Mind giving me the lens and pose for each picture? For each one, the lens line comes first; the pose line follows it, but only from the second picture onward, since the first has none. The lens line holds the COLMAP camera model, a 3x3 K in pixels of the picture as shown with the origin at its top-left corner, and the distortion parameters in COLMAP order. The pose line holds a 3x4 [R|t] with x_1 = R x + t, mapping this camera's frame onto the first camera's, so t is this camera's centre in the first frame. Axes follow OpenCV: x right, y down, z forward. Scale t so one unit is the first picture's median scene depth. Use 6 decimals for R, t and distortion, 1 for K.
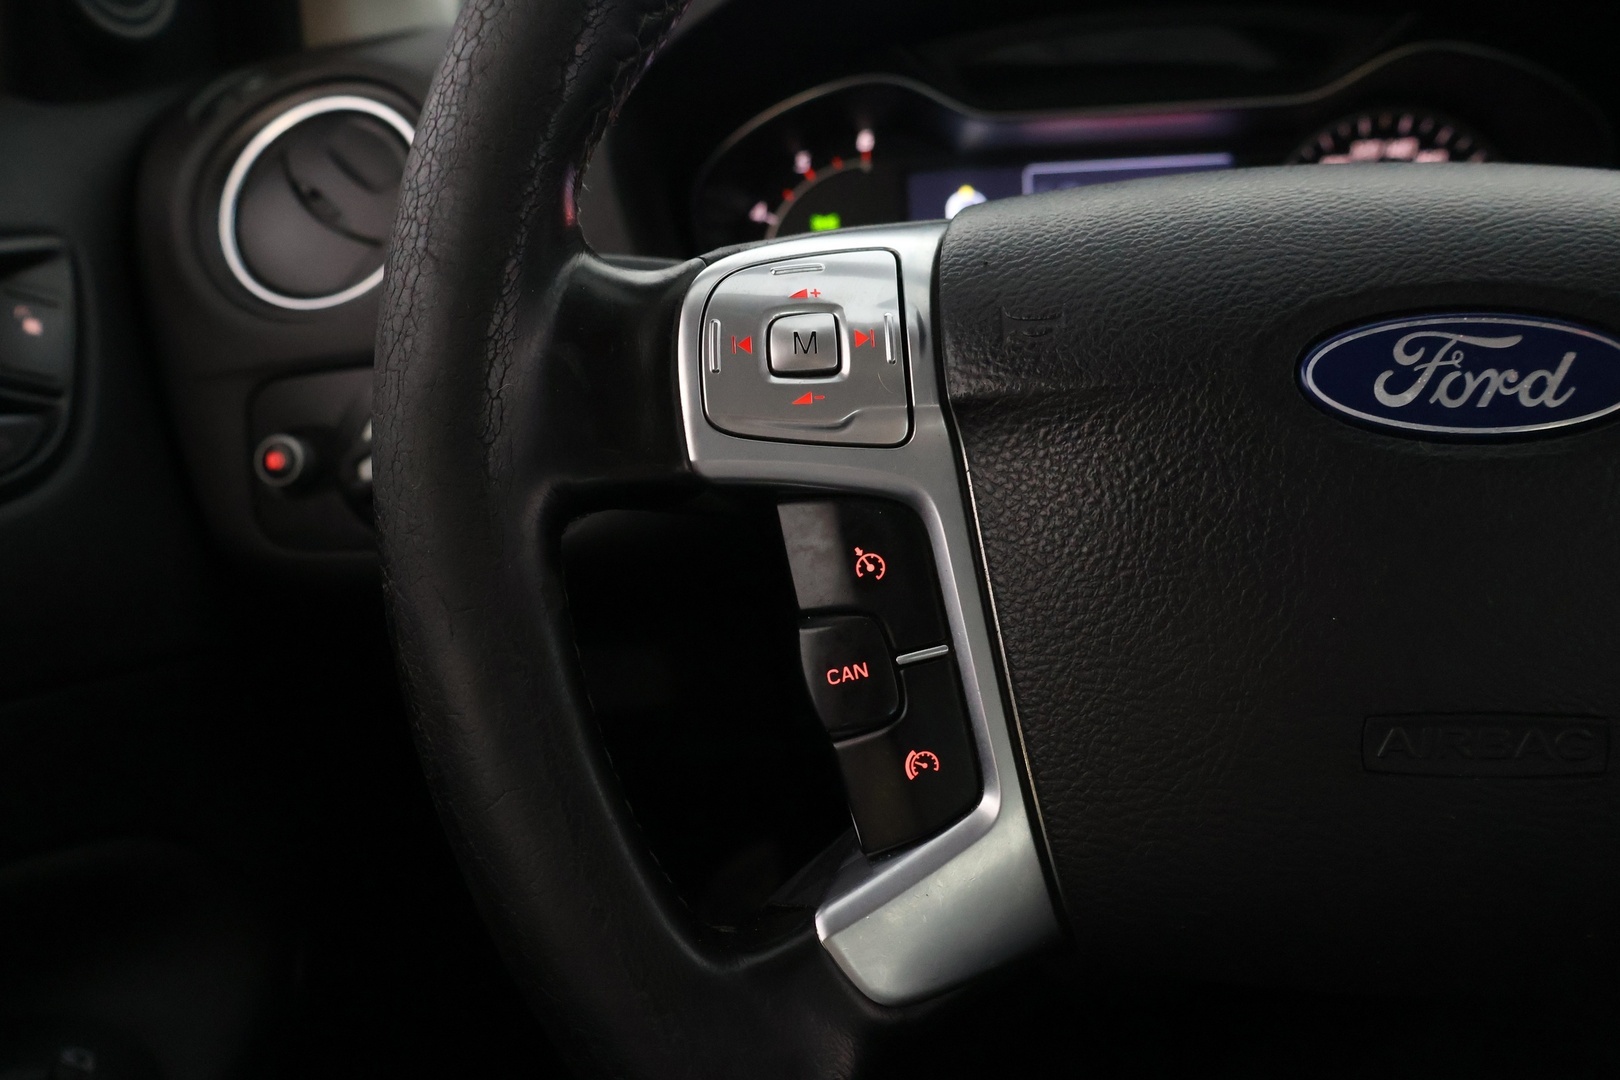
lens RADIAL K [[1313.6, 0, 808.9], [0, 1313.6, 526.2], [0, 0, 1]] dist [-0.002359, 0.005227]
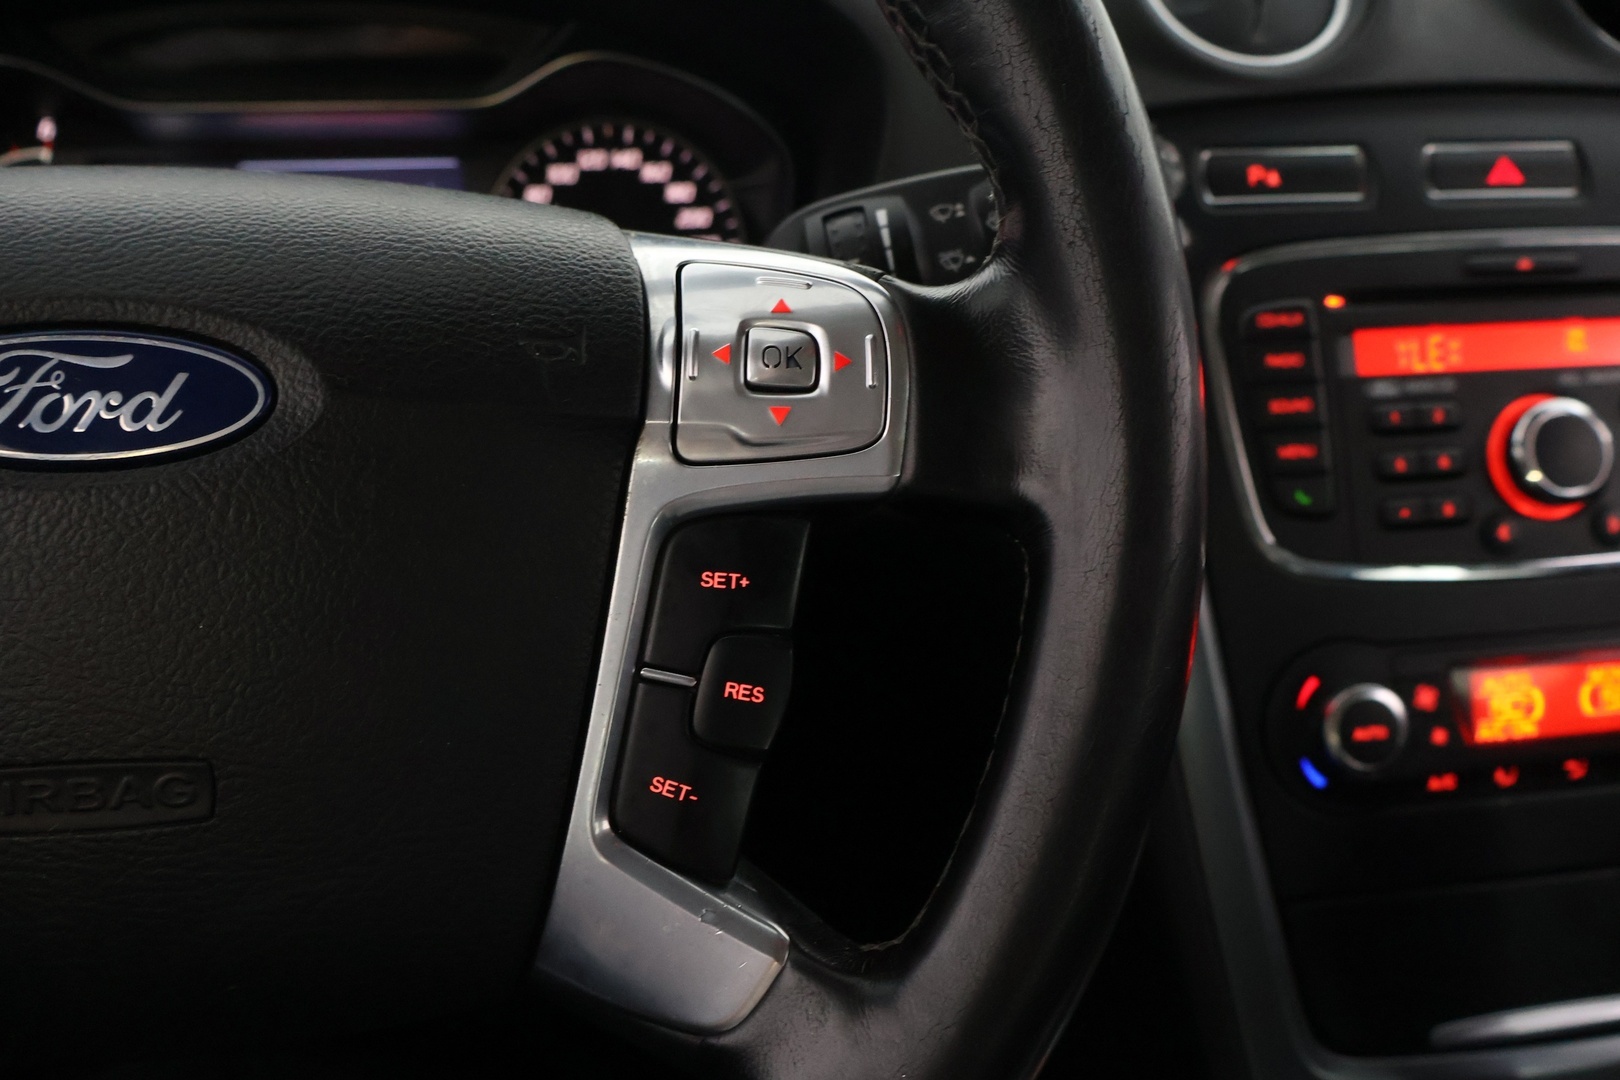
lens RADIAL K [[1313.6, 0, 810.5], [0, 1313.6, 554.0], [0, 0, 1]] dist [-0.002359, 0.005227]
pose [[0.978886, -0.024649, 0.202913, 0.824328], [0.020951, 0.999573, 0.020354, -0.012501], [-0.203328, -0.015673, 0.978985, -0.015868]]
